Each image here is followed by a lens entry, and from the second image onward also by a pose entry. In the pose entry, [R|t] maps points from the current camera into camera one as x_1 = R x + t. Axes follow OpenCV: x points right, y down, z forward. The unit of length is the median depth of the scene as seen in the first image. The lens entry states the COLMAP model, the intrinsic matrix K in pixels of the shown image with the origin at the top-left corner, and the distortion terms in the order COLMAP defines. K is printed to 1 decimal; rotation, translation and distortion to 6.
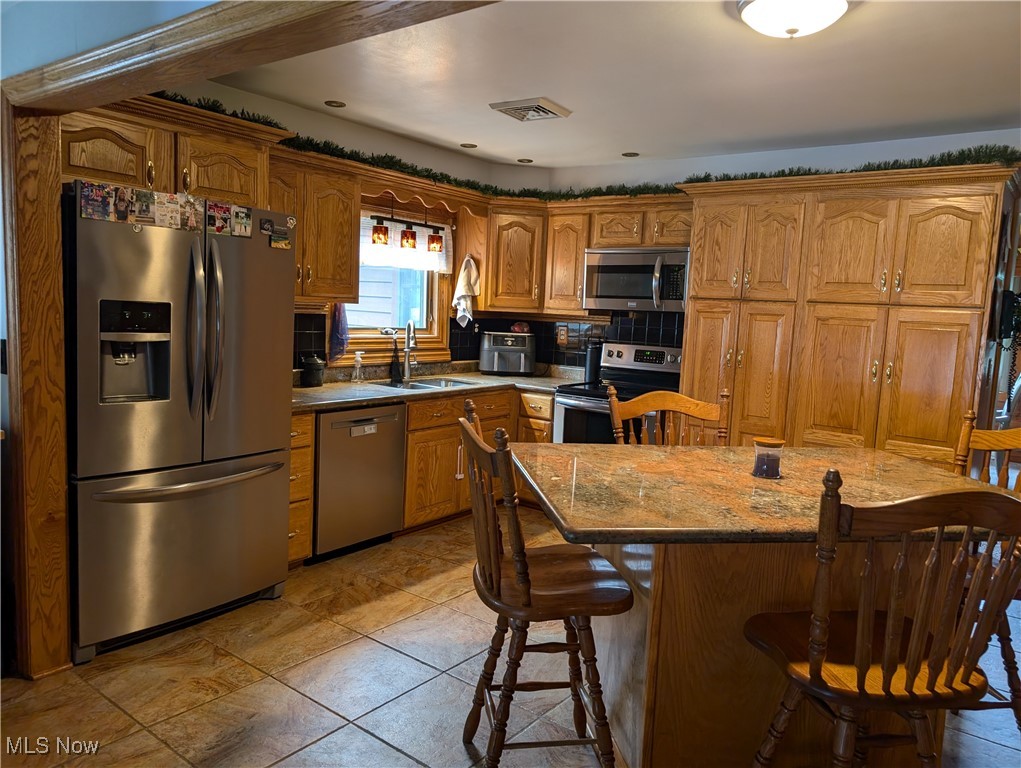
lens RADIAL K [[728.6, 0, 518.5], [0, 728.6, 385.8], [0, 0, 1]] dist [0.021170, -0.026430]
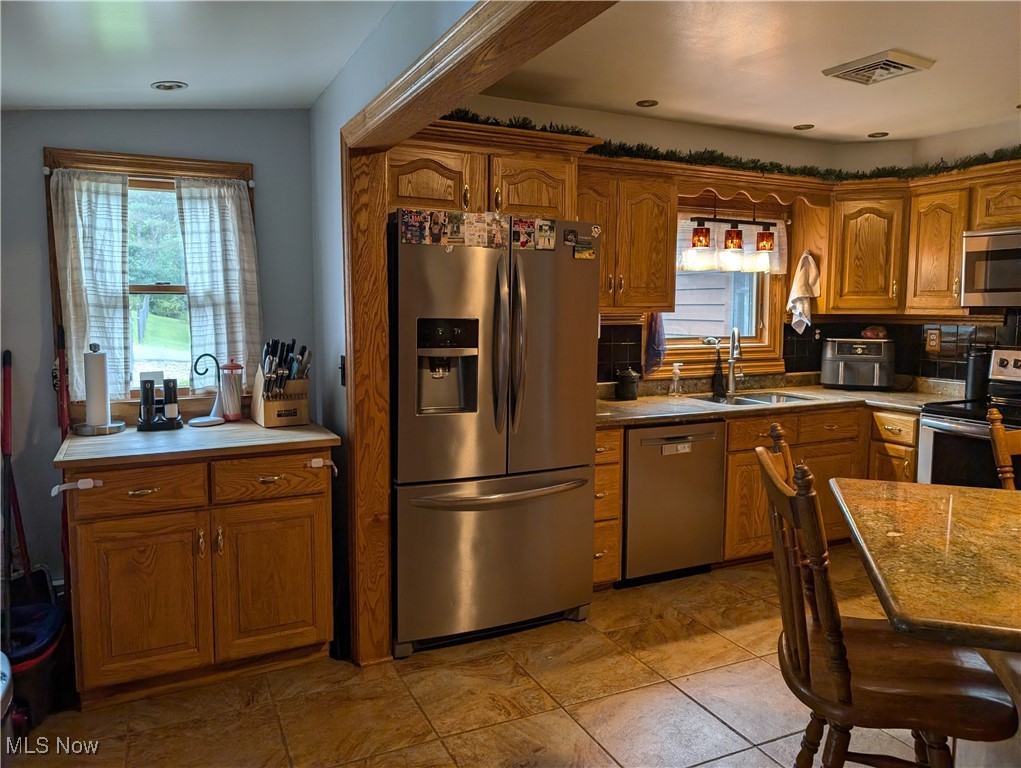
lens RADIAL K [[728.6, 0, 507.3], [0, 728.6, 371.1], [0, 0, 1]] dist [0.021170, -0.026430]
pose [[0.885141, -0.001654, -0.465321, 0.036336], [-0.013808, 0.999460, -0.029819, -0.008922], [0.465119, 0.032820, 0.884640, 0.108081]]
